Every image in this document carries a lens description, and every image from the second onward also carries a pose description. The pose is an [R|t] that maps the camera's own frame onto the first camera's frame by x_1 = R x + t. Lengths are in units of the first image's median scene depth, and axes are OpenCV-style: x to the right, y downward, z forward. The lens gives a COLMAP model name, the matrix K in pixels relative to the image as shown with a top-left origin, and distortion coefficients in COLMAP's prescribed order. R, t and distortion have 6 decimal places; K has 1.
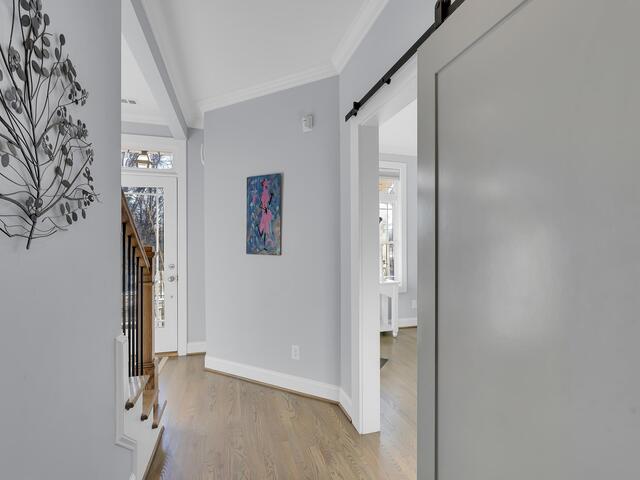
lens RADIAL K [[320.7, 0, 320.7], [0, 320.7, 240.7], [0, 0, 1]] dist [-0.005890, -0.001697]
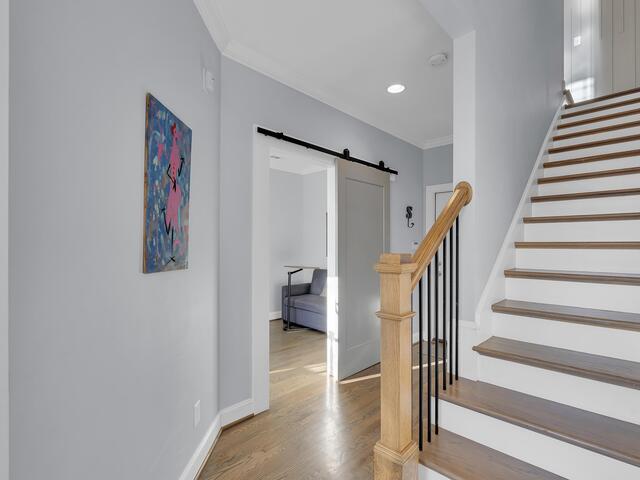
lens RADIAL K [[320.7, 0, 318.5], [0, 320.7, 243.0], [0, 0, 1]] dist [-0.005890, -0.001697]
pose [[-0.482562, 0.004838, 0.875849, -0.729377], [-0.012174, 0.999851, -0.012230, 0.003811], [-0.875777, -0.016564, -0.482431, 1.033535]]
